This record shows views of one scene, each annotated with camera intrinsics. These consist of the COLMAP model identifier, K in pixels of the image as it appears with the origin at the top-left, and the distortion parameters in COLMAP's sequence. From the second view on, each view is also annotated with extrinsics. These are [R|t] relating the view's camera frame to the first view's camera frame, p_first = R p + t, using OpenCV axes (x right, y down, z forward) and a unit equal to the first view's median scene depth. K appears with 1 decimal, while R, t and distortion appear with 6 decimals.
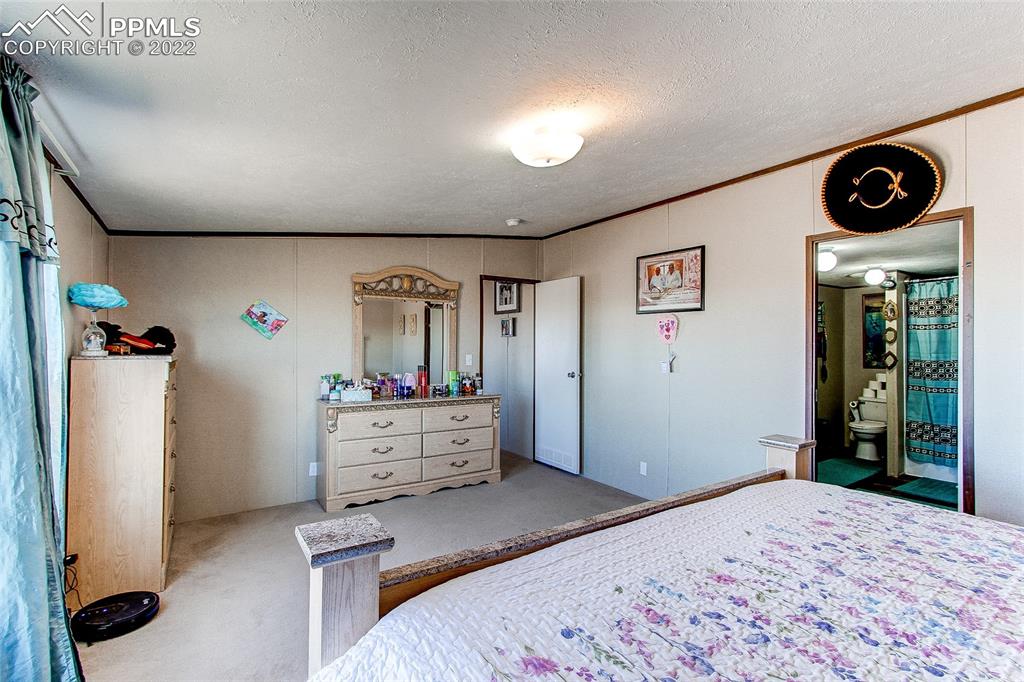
lens RADIAL K [[476.4, 0, 506.1], [0, 476.4, 340.5], [0, 0, 1]] dist [-0.004437, 0.006341]
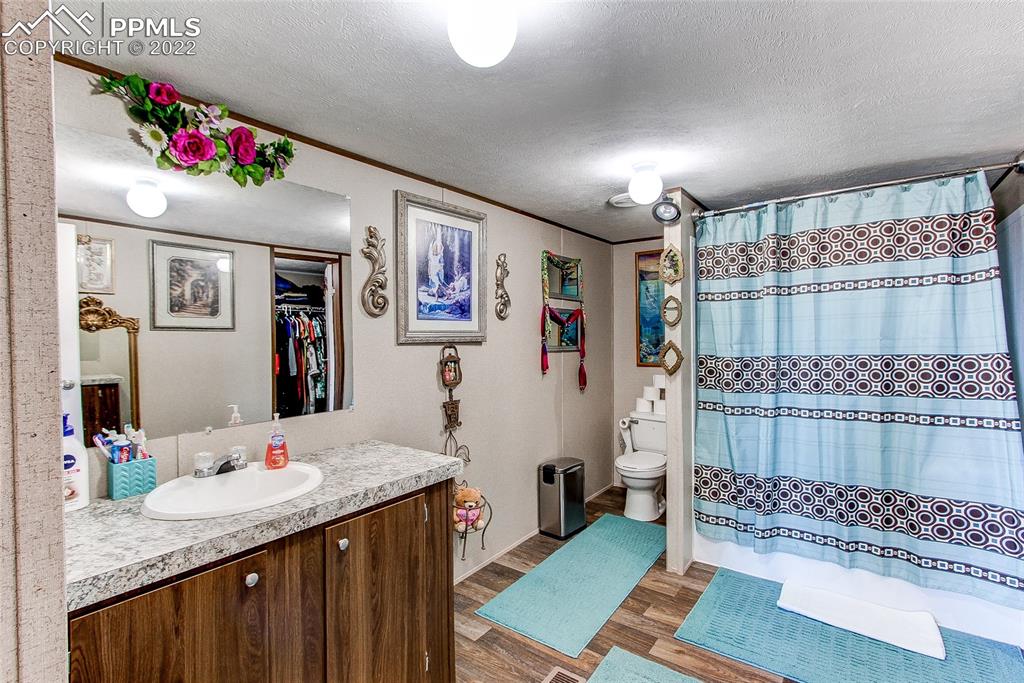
lens RADIAL K [[476.4, 0, 506.1], [0, 476.4, 341.0], [0, 0, 1]] dist [-0.004437, 0.006341]
pose [[0.939534, -0.016267, 0.342070, 0.449759], [0.009728, 0.999736, 0.020823, 0.009532], [-0.342319, -0.016236, 0.939444, 0.562327]]
